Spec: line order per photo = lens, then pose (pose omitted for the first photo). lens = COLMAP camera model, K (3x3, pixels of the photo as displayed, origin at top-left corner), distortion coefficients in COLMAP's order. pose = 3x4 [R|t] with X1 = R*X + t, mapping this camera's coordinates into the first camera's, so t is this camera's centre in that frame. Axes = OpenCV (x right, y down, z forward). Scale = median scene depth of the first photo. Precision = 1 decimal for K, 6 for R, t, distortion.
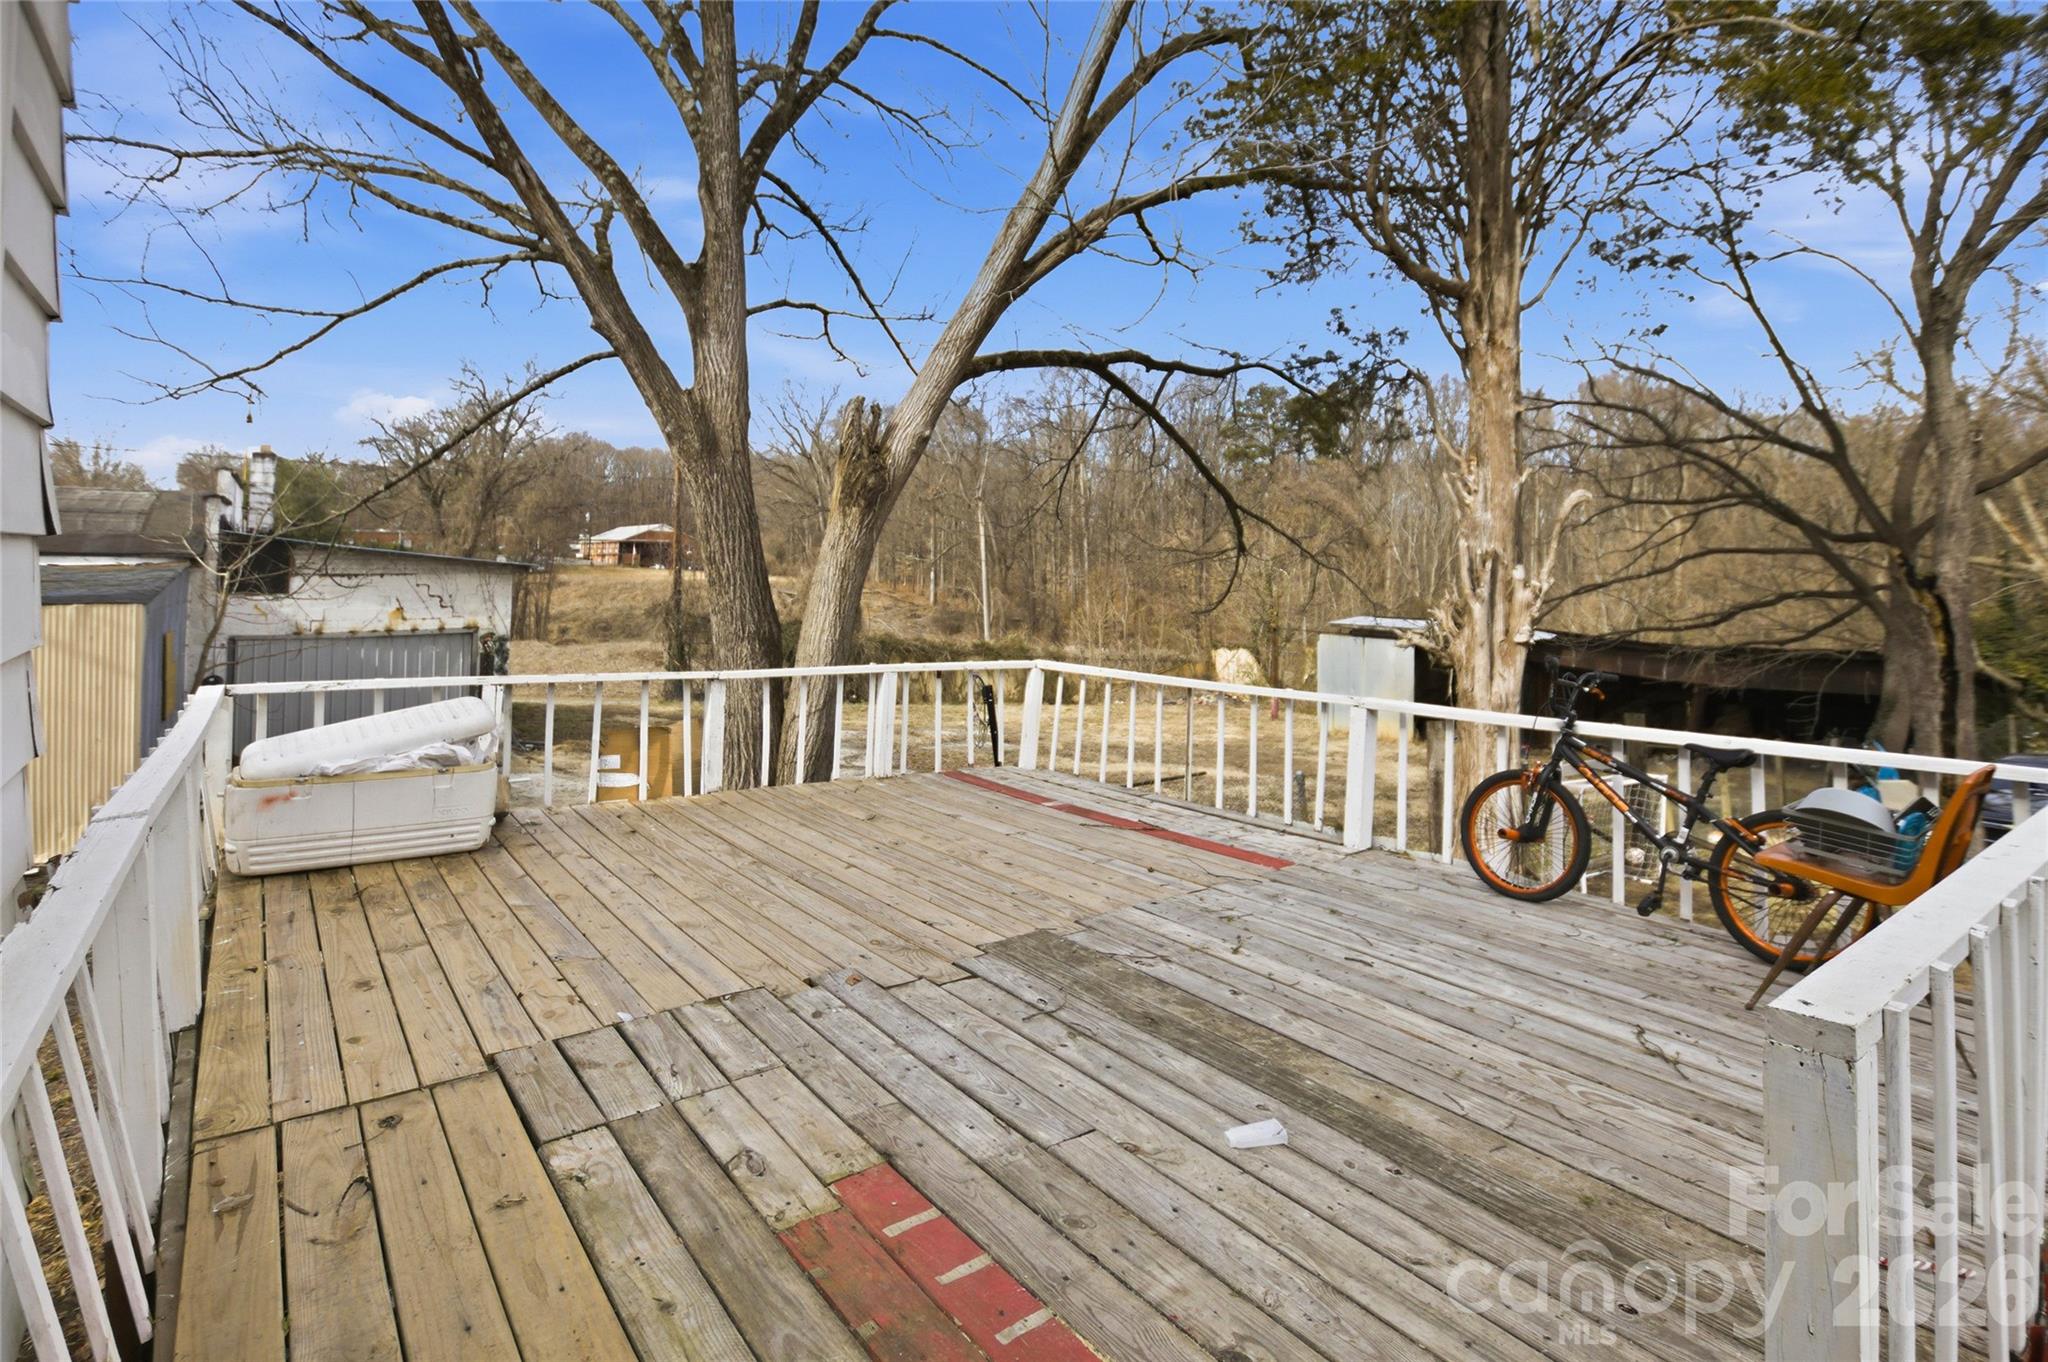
lens RADIAL K [[1010.8, 0, 1007.8], [0, 1010.8, 540.9], [0, 0, 1]] dist [-0.029053, 0.001890]
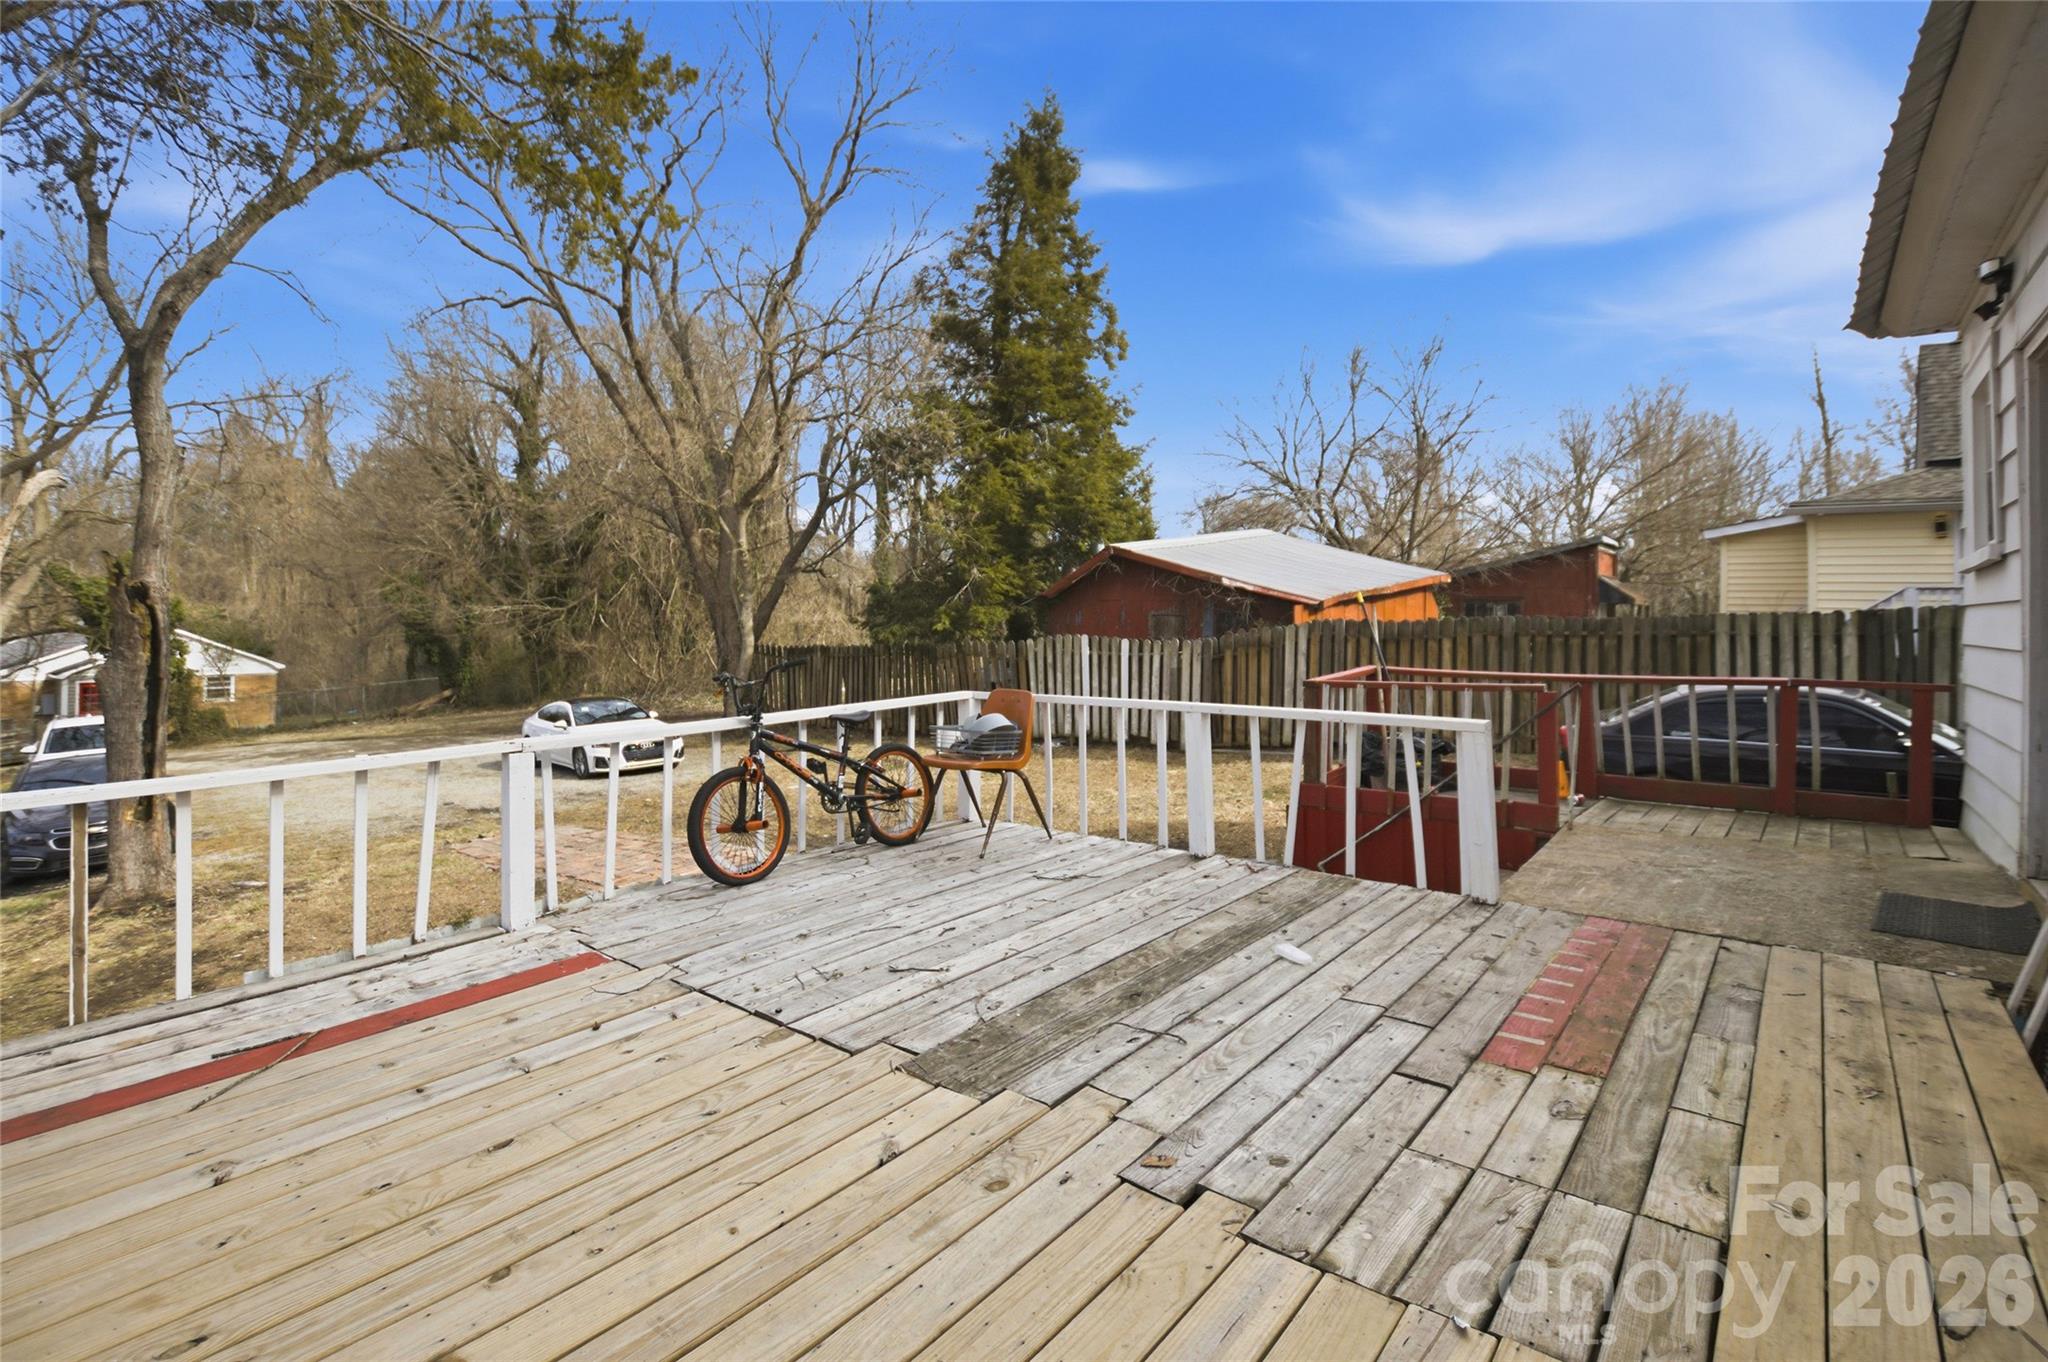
lens RADIAL K [[1010.8, 0, 1006.7], [0, 1010.8, 588.2], [0, 0, 1]] dist [-0.029053, 0.001890]
pose [[-0.244145, -0.000815, 0.969738, -0.323630], [-0.038873, 0.999204, -0.008947, 0.016818], [-0.968959, -0.039881, -0.243983, 0.515720]]
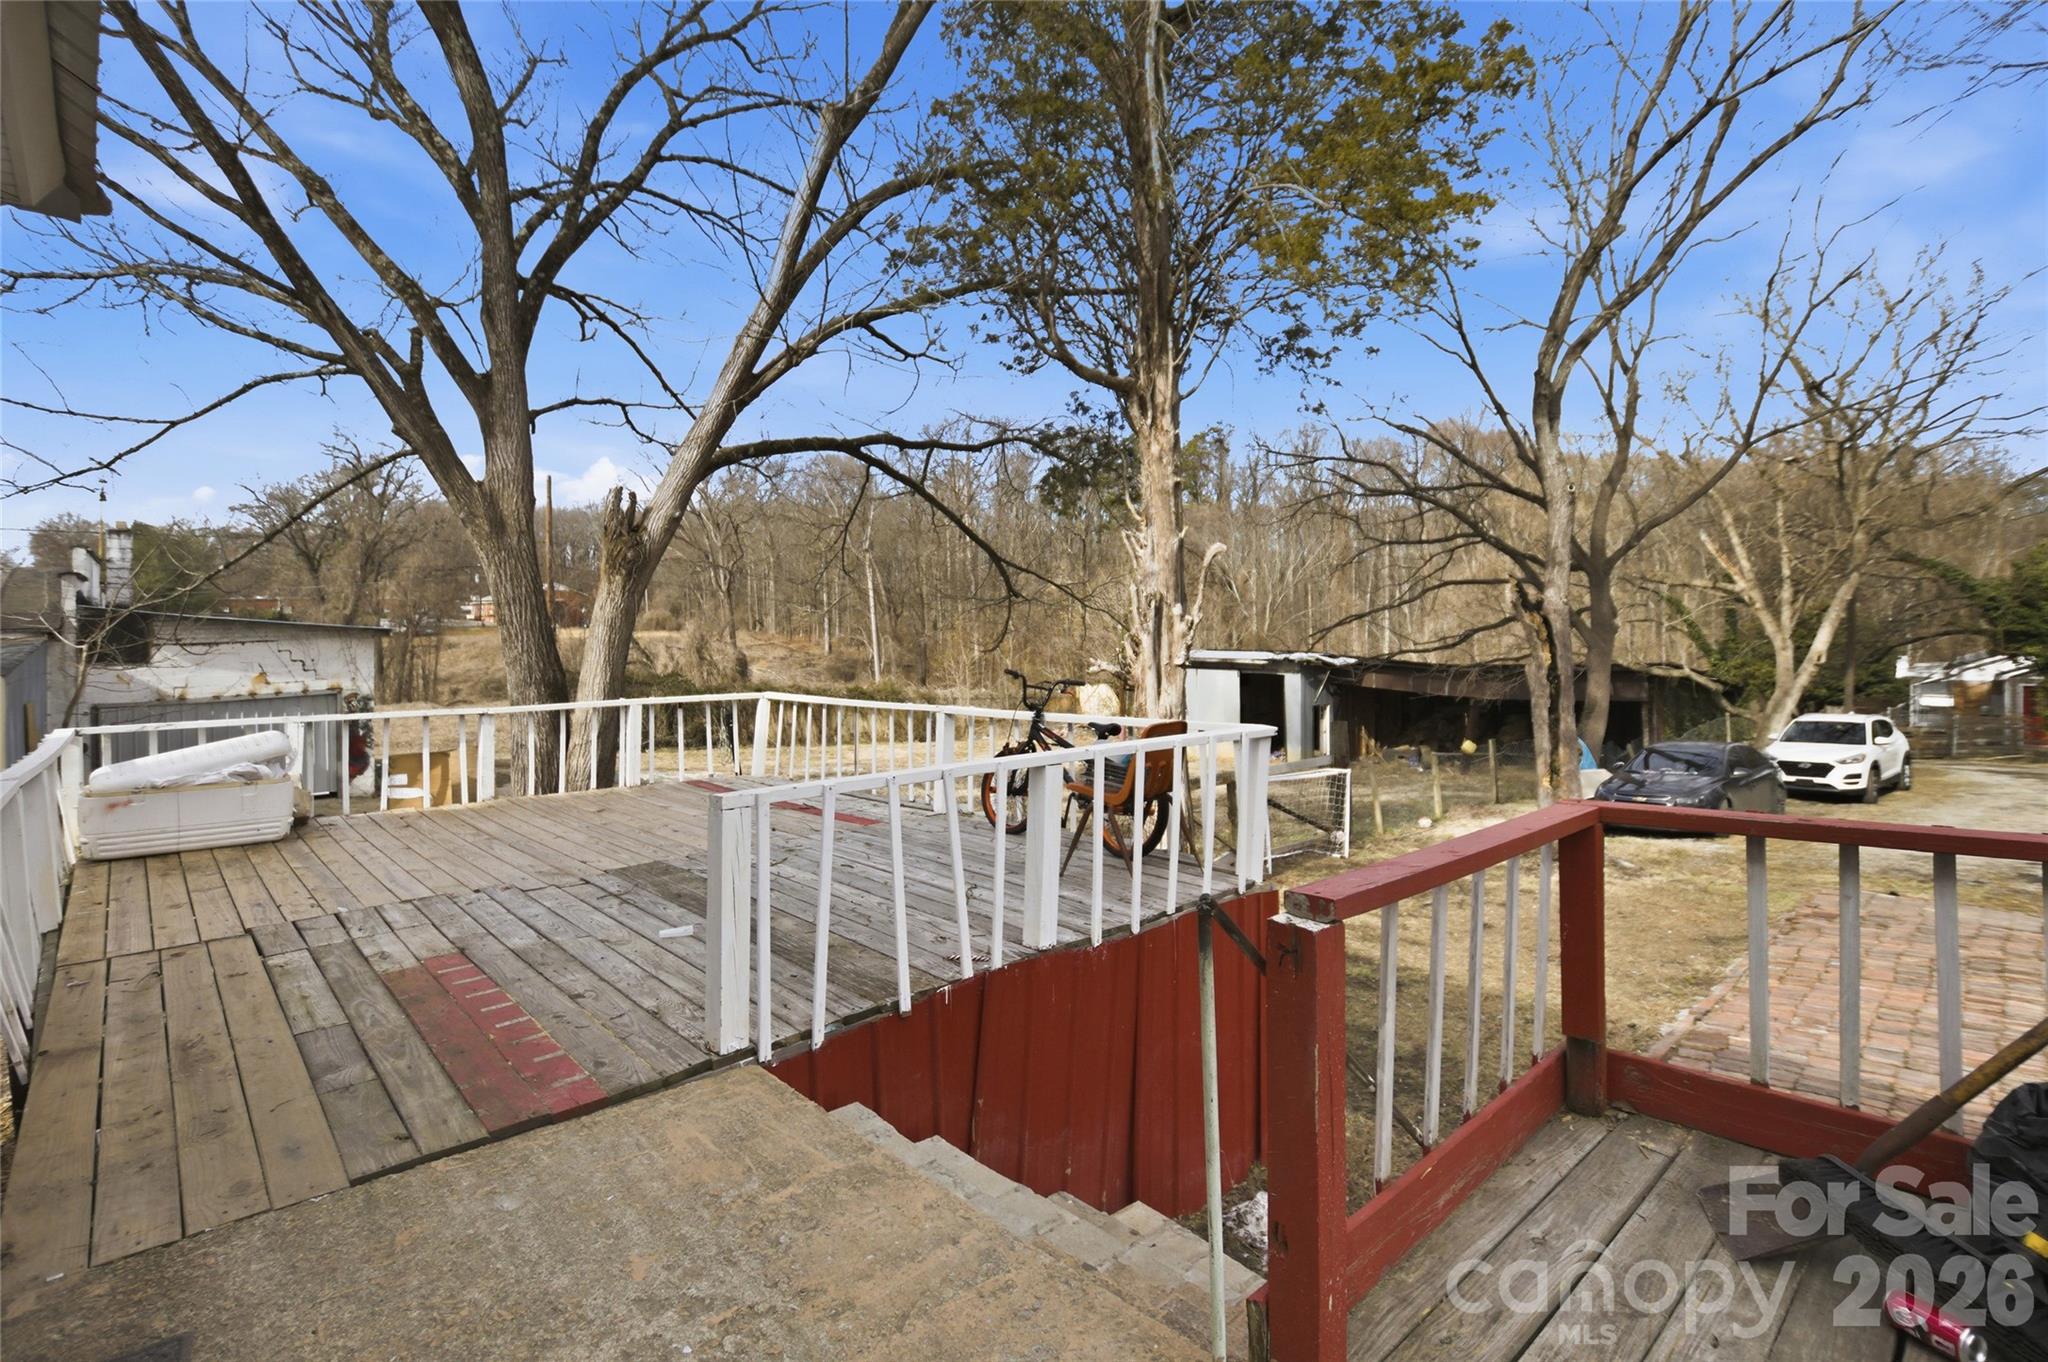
lens RADIAL K [[1010.8, 0, 1041.0], [0, 1010.8, 610.6], [0, 0, 1]] dist [-0.029053, 0.001890]
pose [[0.994540, -0.032166, 0.099274, 0.211317], [0.029681, 0.999210, 0.026410, -0.005845], [-0.100046, -0.023319, 0.994710, -0.248677]]
